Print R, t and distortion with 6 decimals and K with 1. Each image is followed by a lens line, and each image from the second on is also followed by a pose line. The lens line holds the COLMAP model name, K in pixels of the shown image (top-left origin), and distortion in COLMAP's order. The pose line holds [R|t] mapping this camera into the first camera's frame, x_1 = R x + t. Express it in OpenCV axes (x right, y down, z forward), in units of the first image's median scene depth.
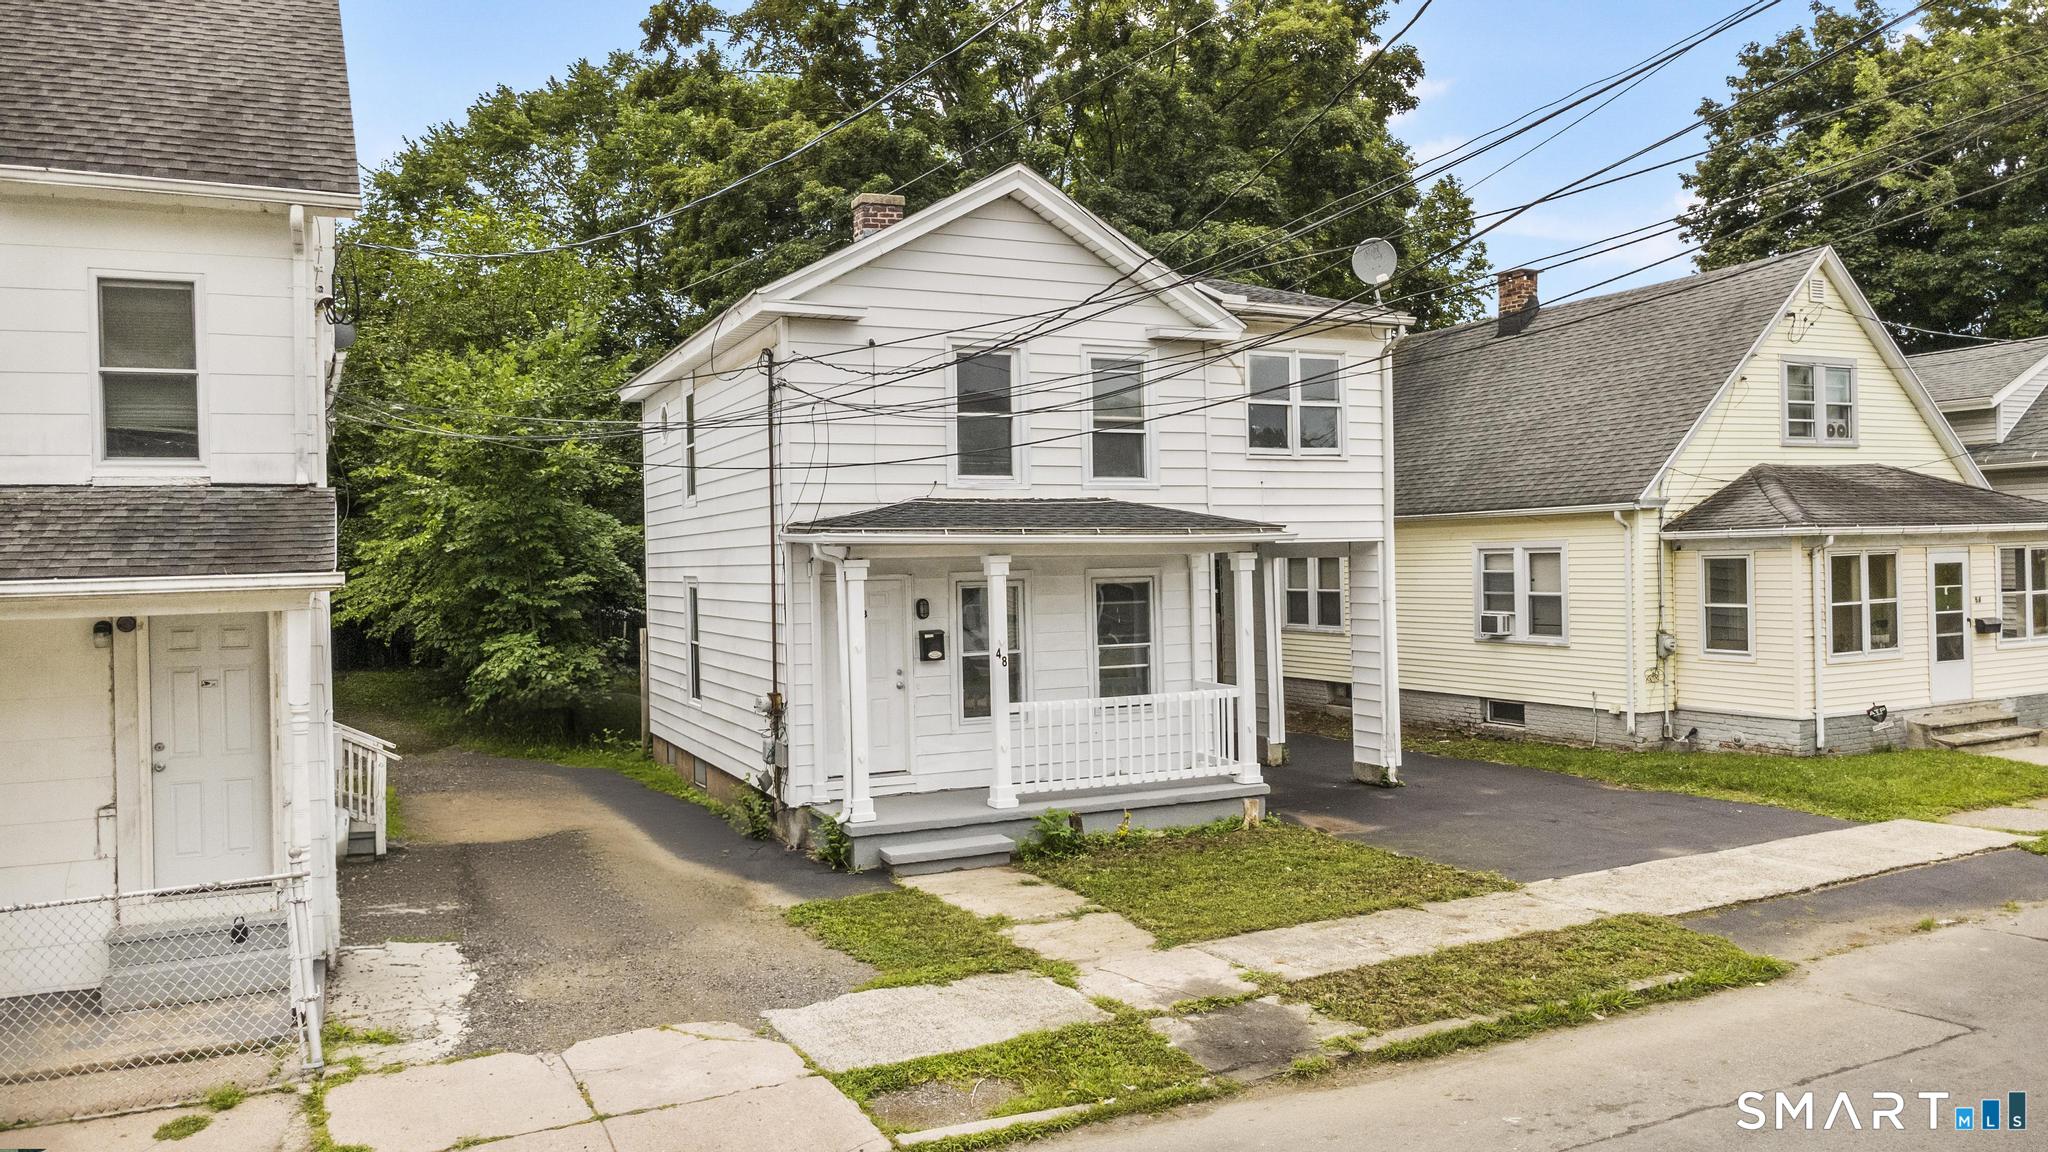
lens RADIAL K [[1438.1, 0, 1030.1], [0, 1438.1, 574.6], [0, 0, 1]] dist [0.011735, 0.002338]
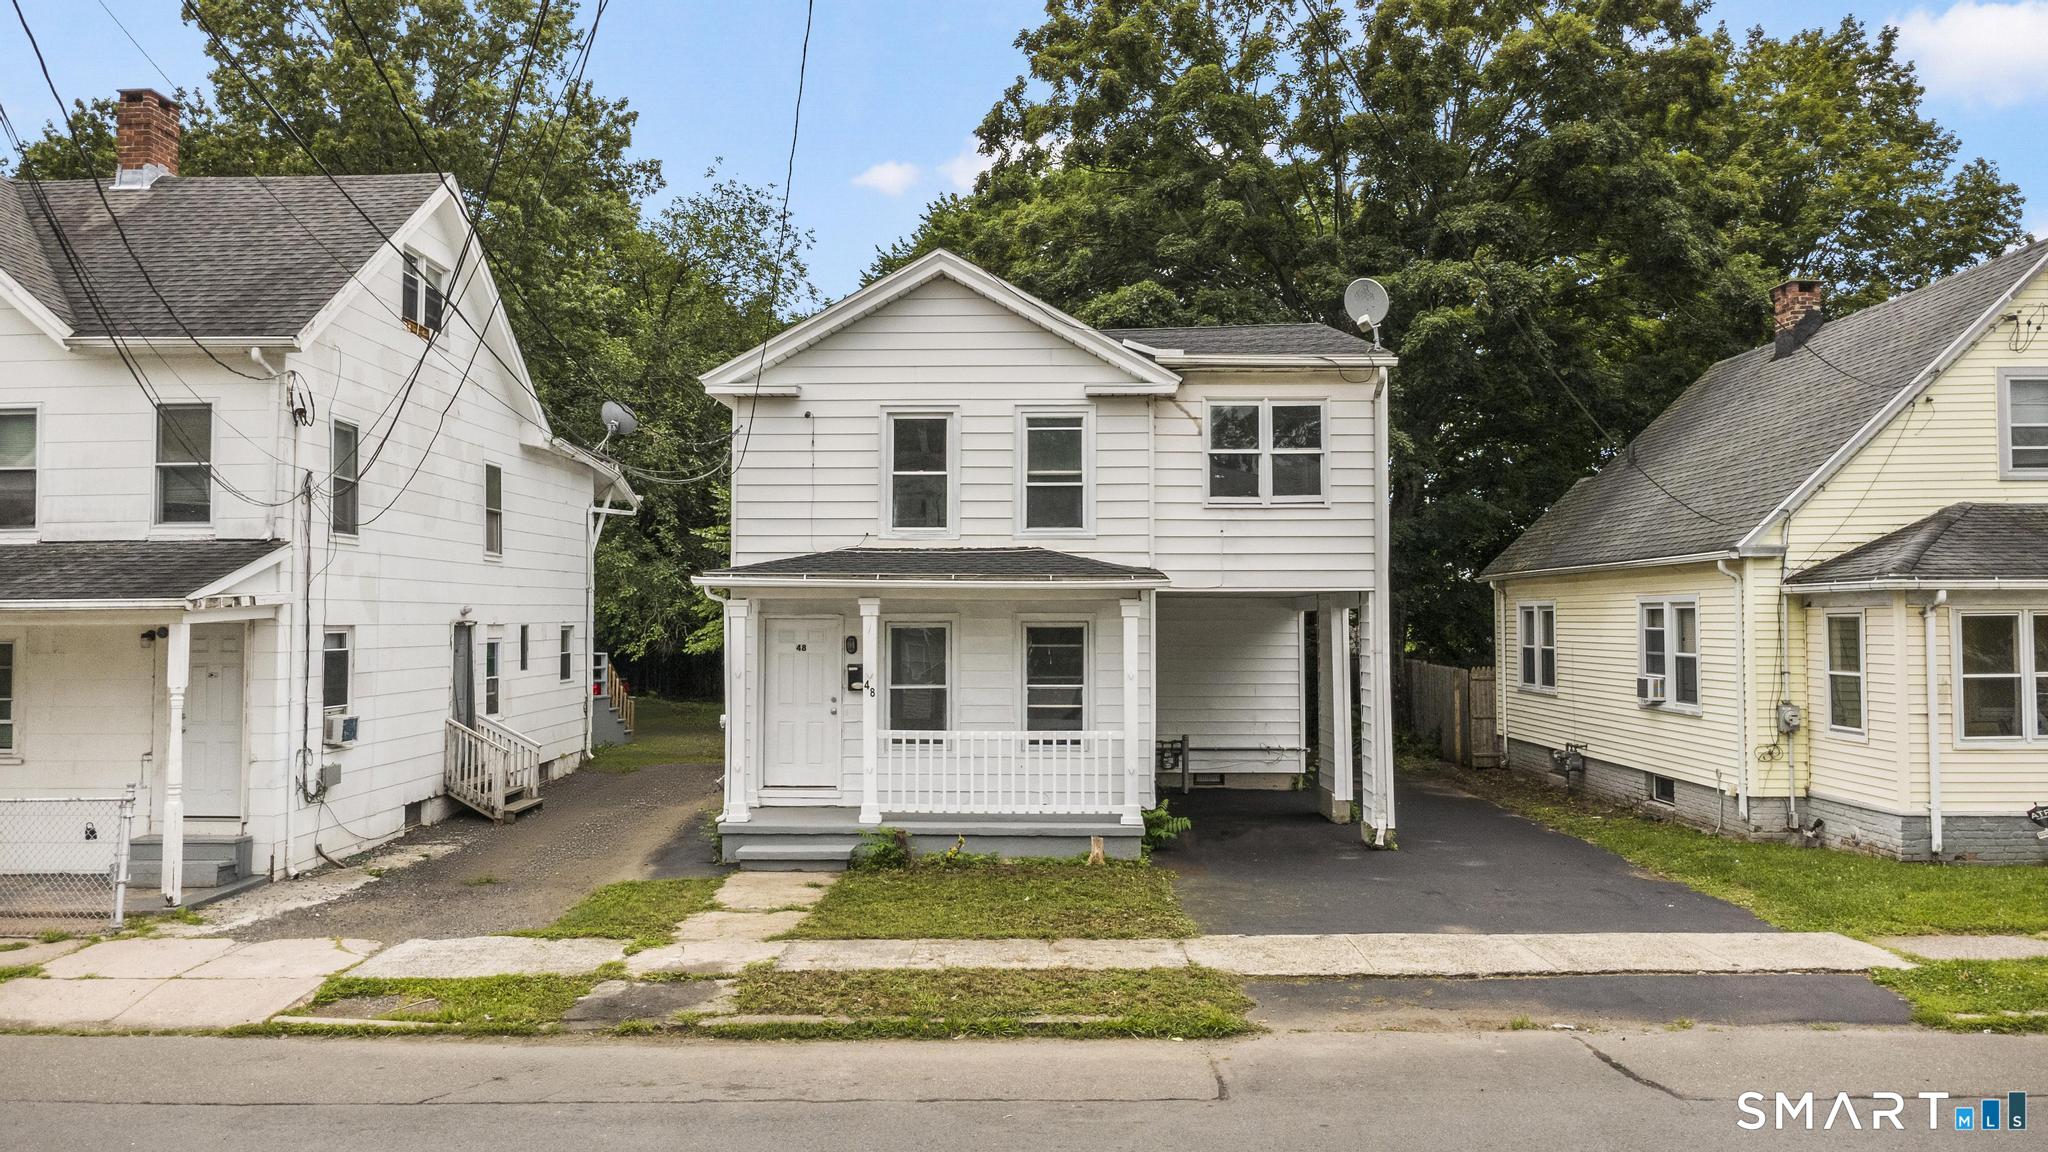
lens RADIAL K [[1449.1, 0, 1030.6], [0, 1449.1, 570.3], [0, 0, 1]] dist [0.007556, -0.001052]
pose [[0.888698, 0.003116, -0.458483, 0.531707], [-0.021437, 0.999166, -0.034762, 0.001395], [0.457992, 0.040721, 0.888023, 0.042223]]
